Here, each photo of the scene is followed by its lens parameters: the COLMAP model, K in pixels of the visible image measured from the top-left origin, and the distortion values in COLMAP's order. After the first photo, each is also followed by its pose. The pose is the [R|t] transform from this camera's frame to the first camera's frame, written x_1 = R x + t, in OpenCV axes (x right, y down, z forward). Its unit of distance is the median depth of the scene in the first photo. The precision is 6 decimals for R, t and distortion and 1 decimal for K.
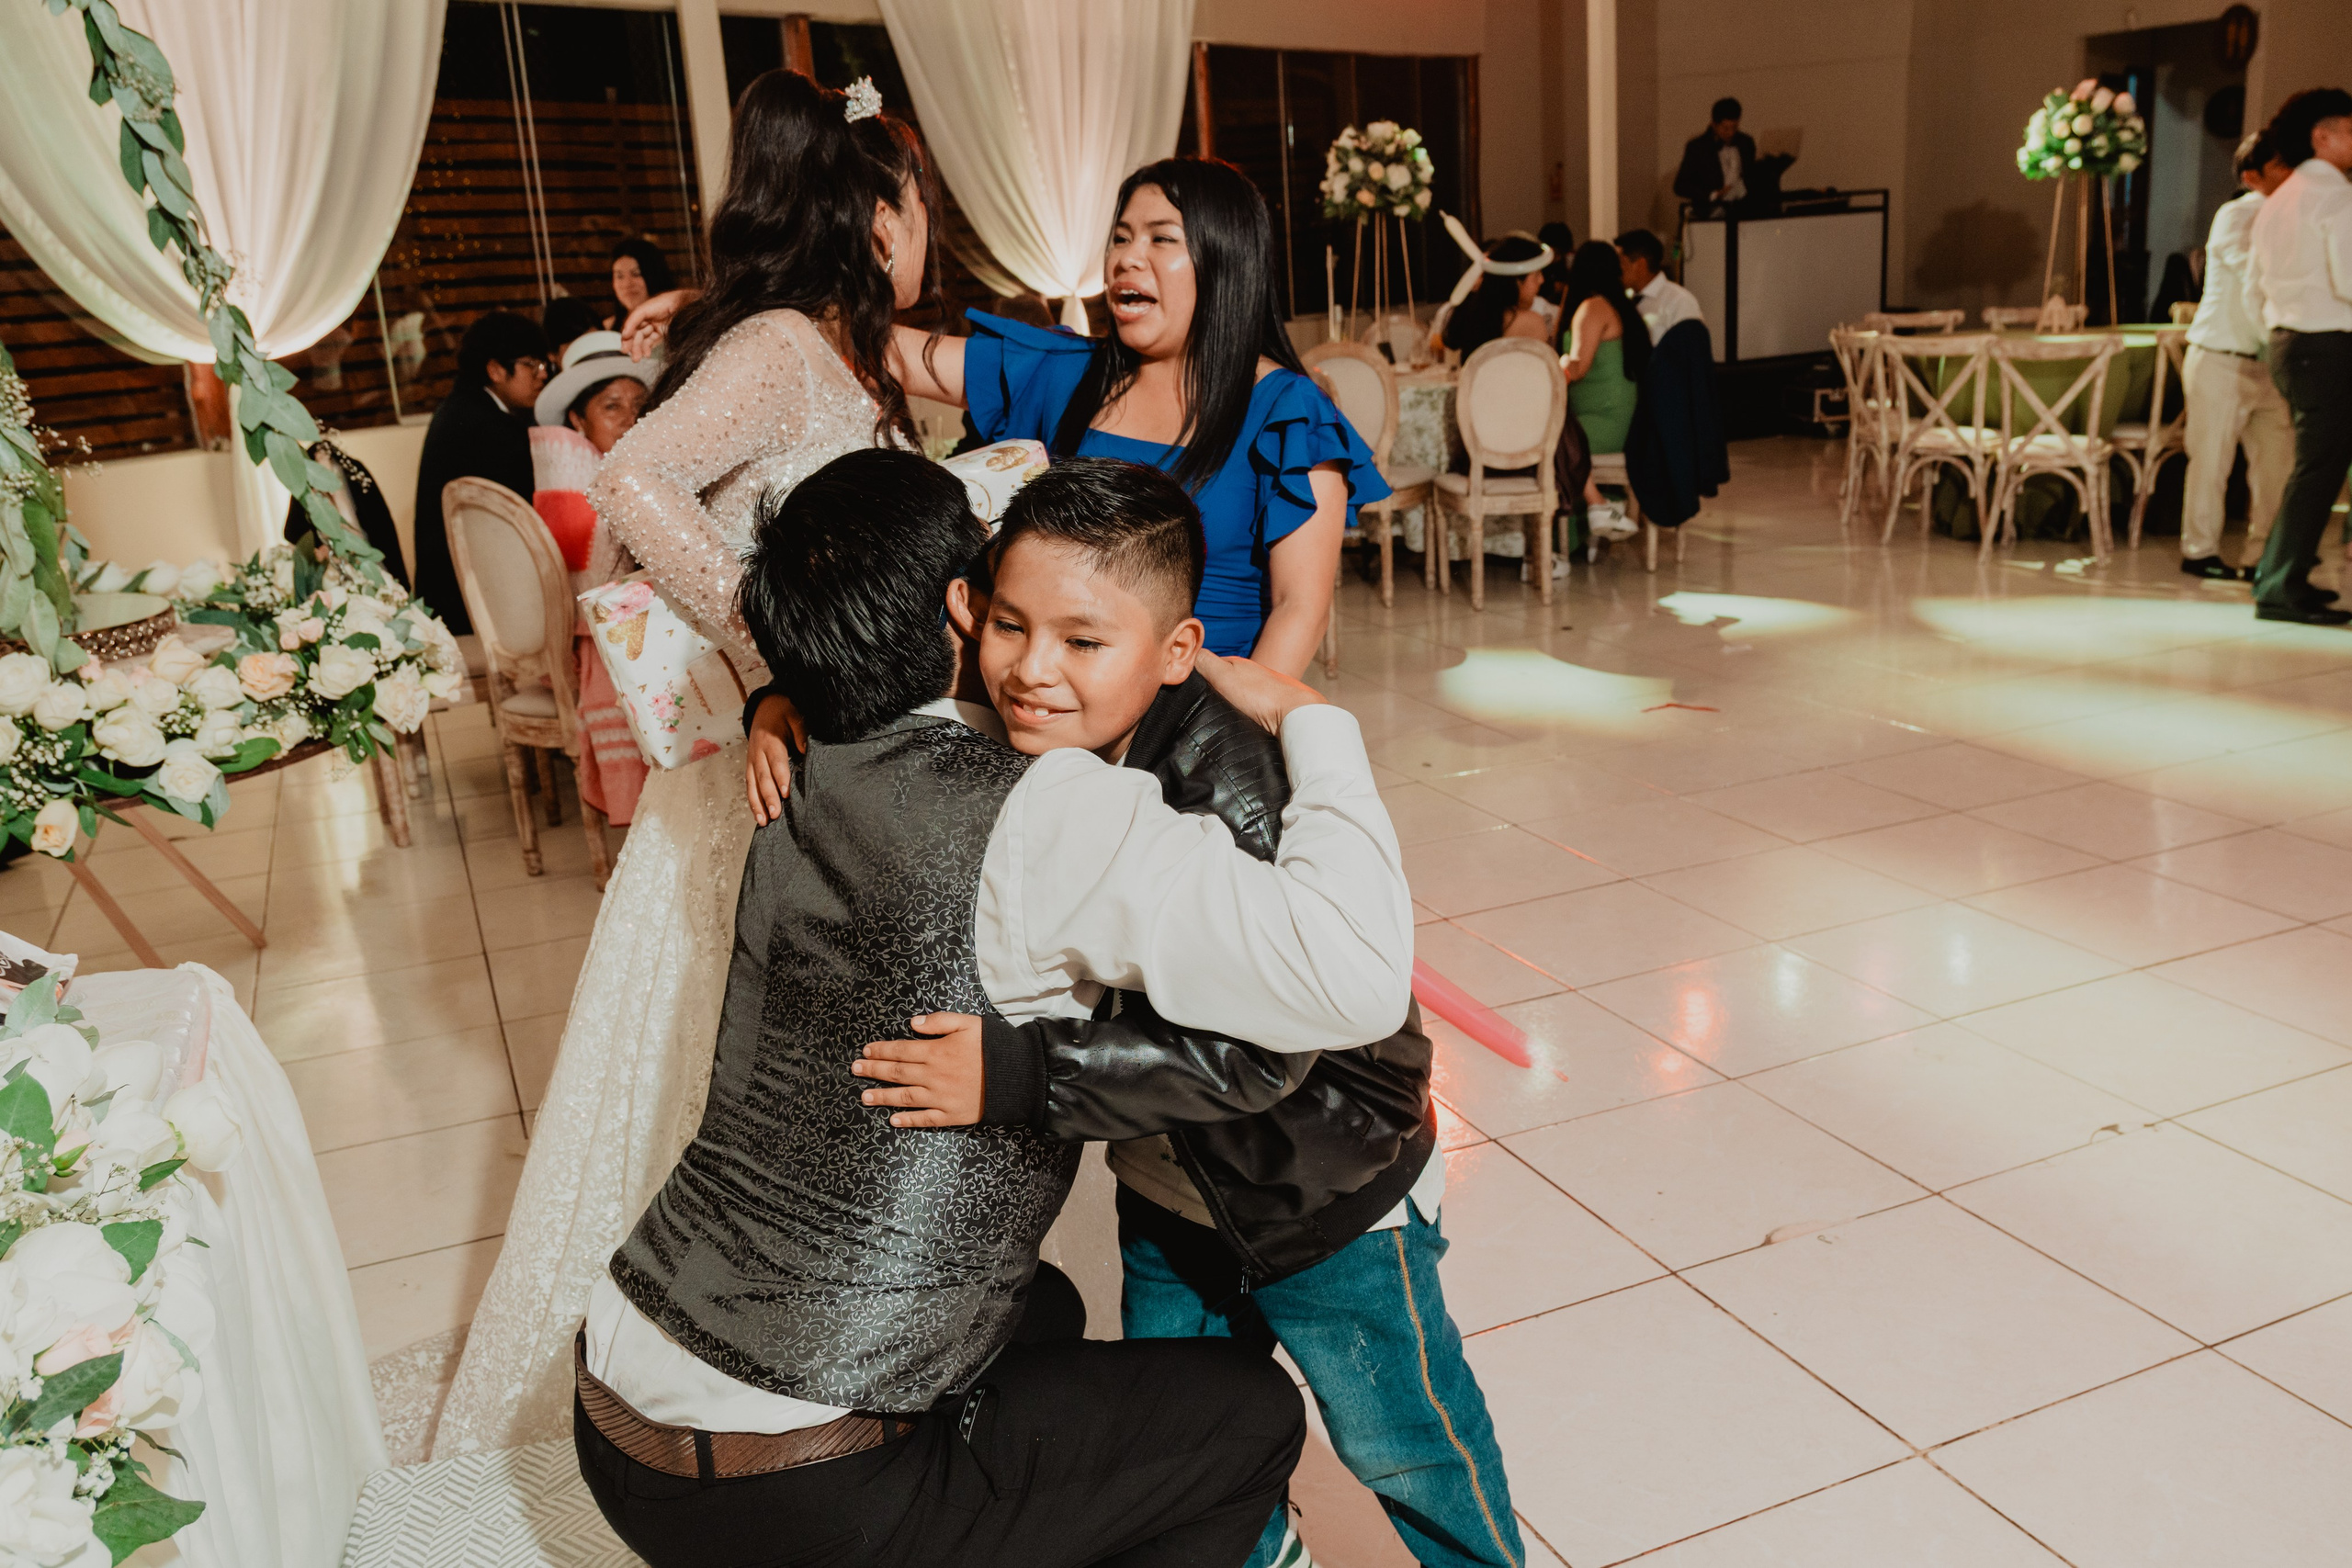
lens RADIAL K [[1922.3, 0, 1176.0], [0, 1922.3, 784.0], [0, 0, 1]] dist [-0.040261, 0.015423]
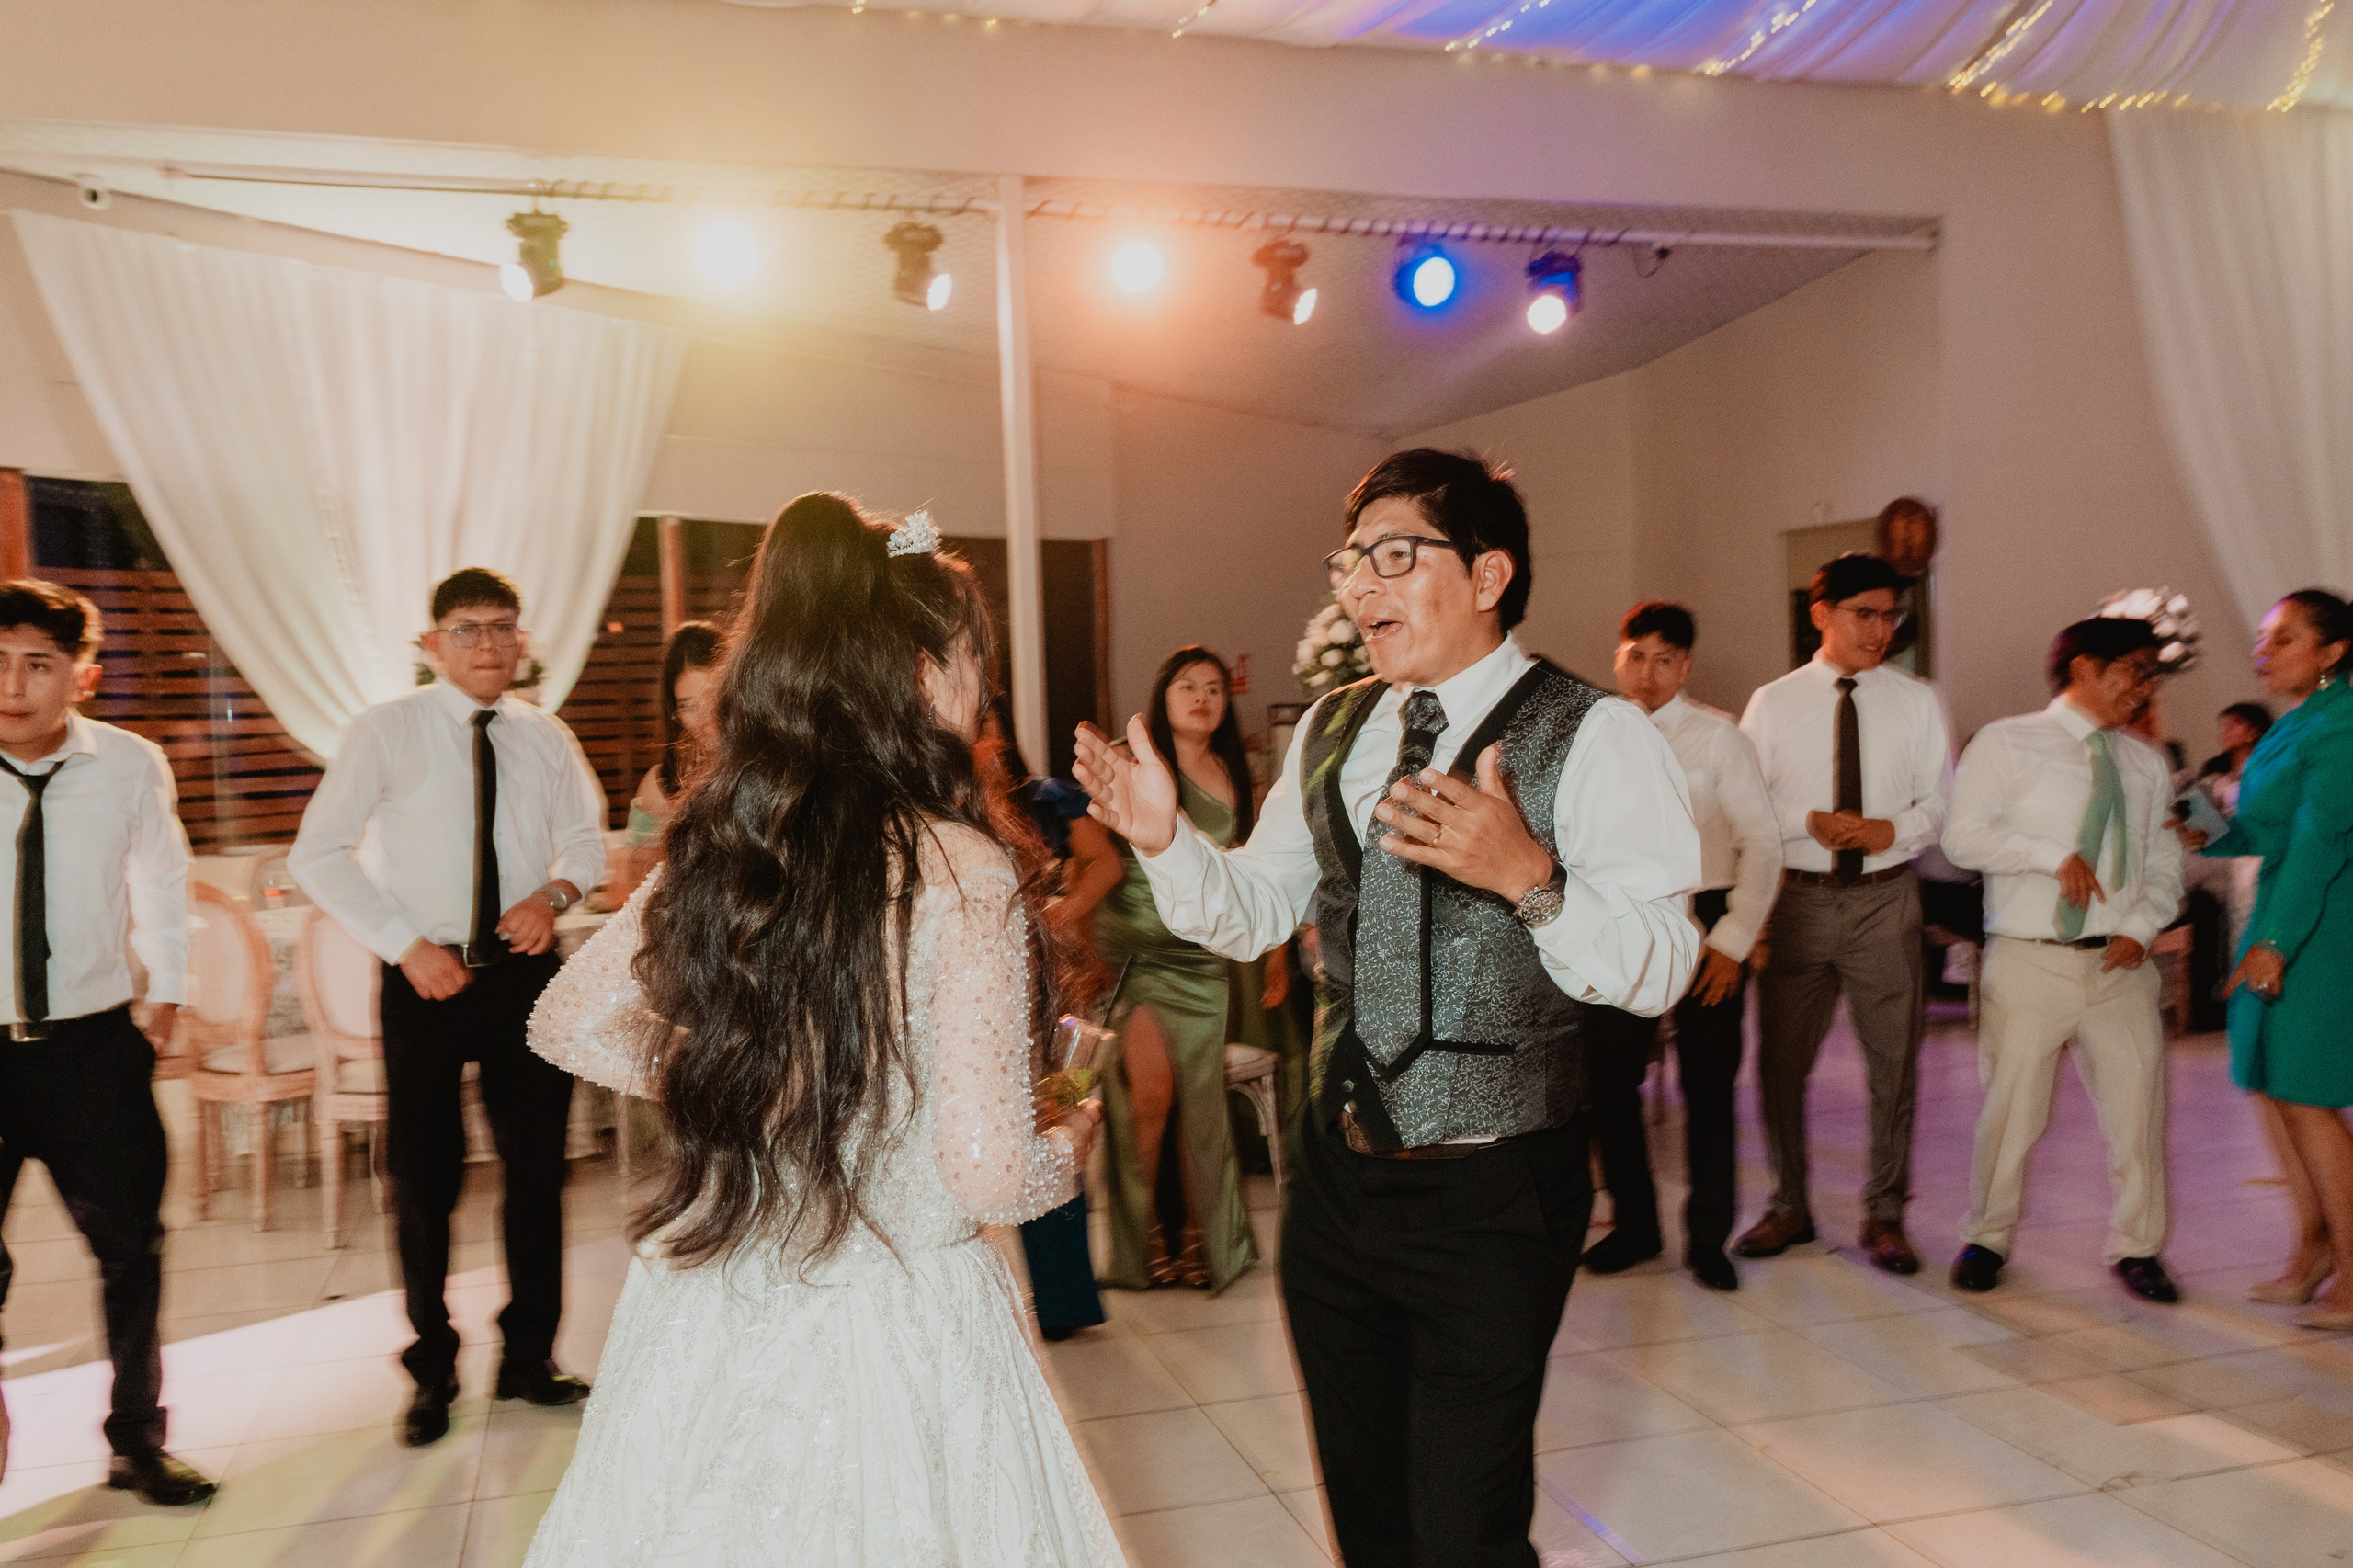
lens RADIAL K [[1867.6, 0, 1176.5], [0, 1867.6, 784.0], [0, 0, 1]] dist [0.006902, 0.033489]
pose [[0.993401, 0.040133, -0.107440, 0.496466], [-0.063865, 0.971671, -0.227546, -0.111016], [0.095265, 0.232906, 0.967822, 0.275935]]
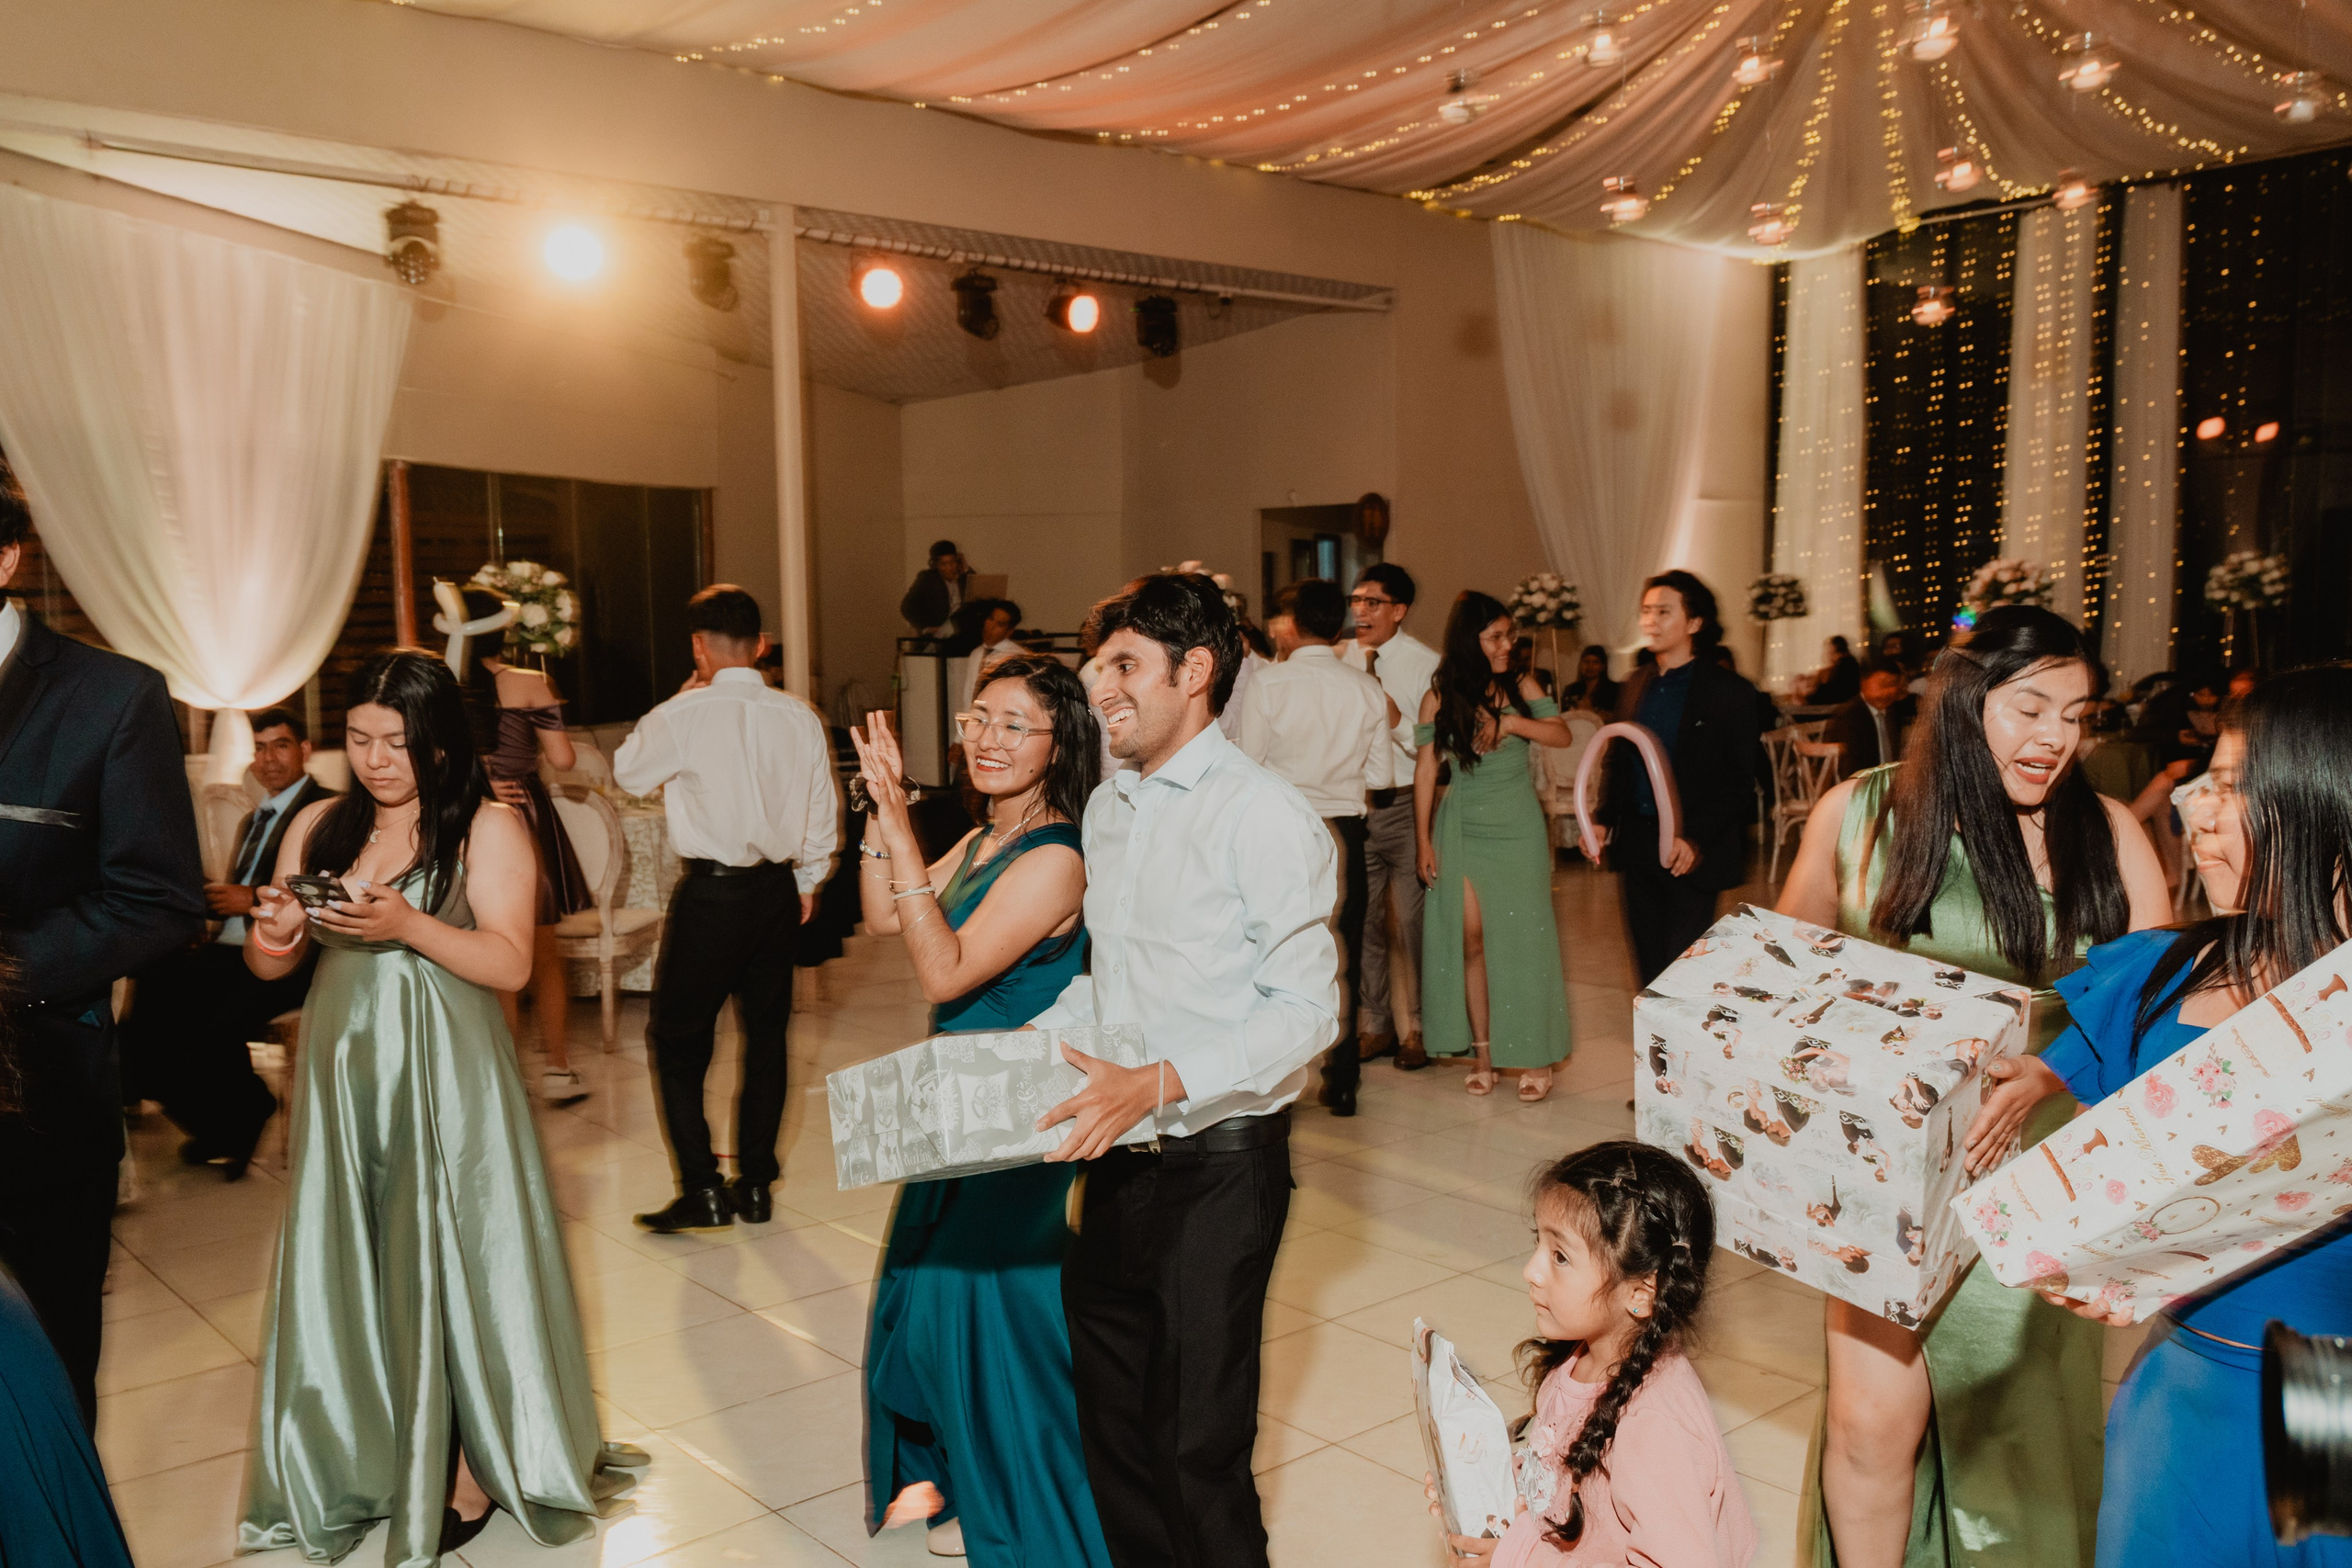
lens RADIAL K [[1913.2, 0, 1173.2], [0, 1913.2, 792.6], [0, 0, 1]] dist [0.020305, 0.004496]
pose [[0.947956, 0.023812, 0.317511, 0.115207], [0.038506, 0.981307, -0.188557, -0.021150], [-0.316066, 0.190970, 0.929319, -0.029908]]
